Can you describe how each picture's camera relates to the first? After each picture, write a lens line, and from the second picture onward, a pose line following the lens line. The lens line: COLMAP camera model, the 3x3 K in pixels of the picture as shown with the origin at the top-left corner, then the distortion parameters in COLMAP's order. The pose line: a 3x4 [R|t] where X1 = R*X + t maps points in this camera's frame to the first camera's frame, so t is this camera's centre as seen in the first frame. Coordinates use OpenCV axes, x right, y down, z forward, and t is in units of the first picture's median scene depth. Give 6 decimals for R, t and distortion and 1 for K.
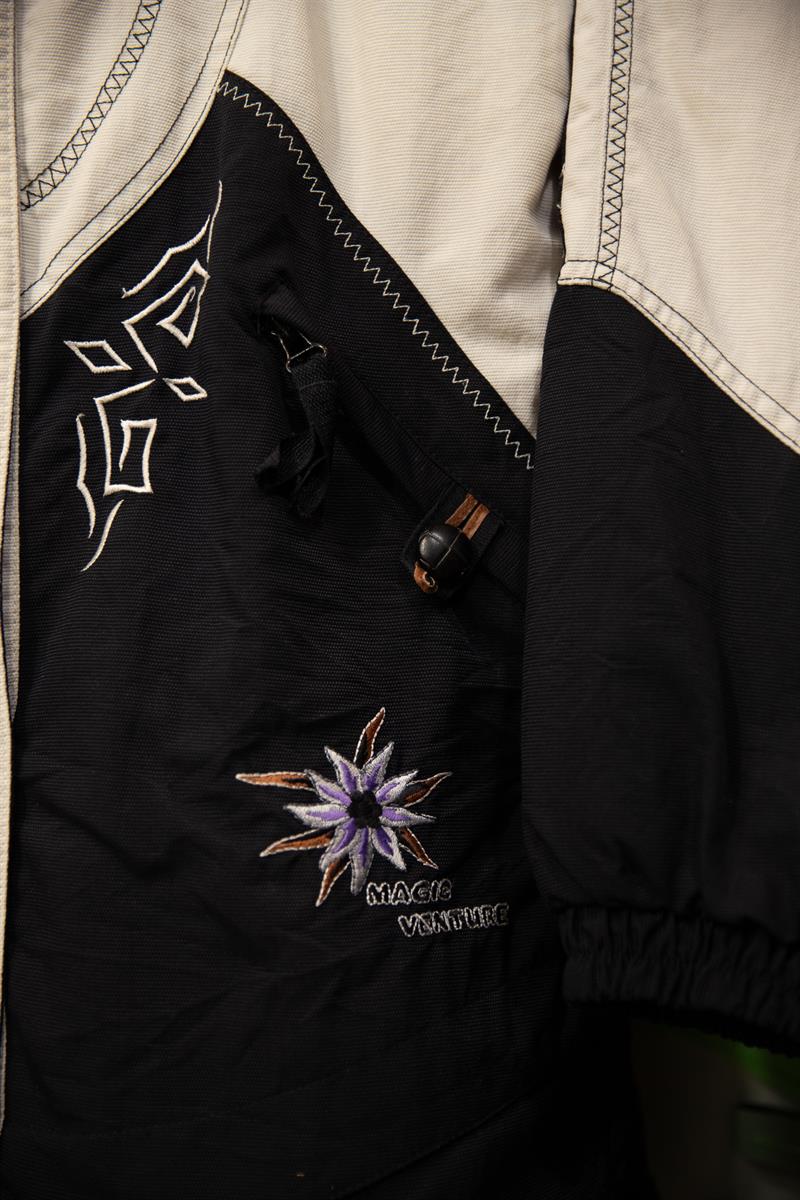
lens RADIAL K [[1641.2, 0, 426.5], [0, 1641.2, 587.2], [0, 0, 1]] dist [0.074059, 0.000000]
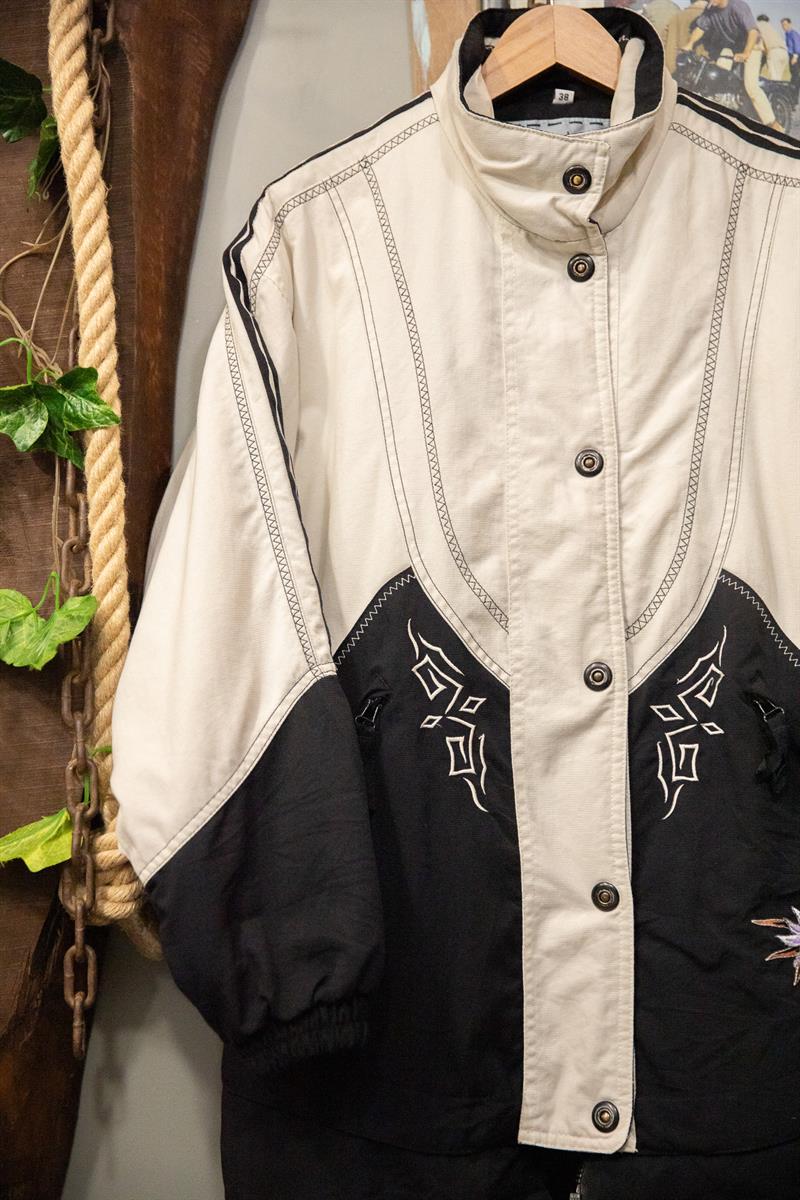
lens RADIAL K [[1780.4, 0, 424.0], [0, 1780.4, 612.0], [0, 0, 1]] dist [0.088481, 0.000000]
pose [[0.997900, -0.019169, -0.061869, -0.360605], [0.014459, 0.997027, -0.075686, -0.102135], [0.063136, 0.074632, 0.995210, -1.224949]]
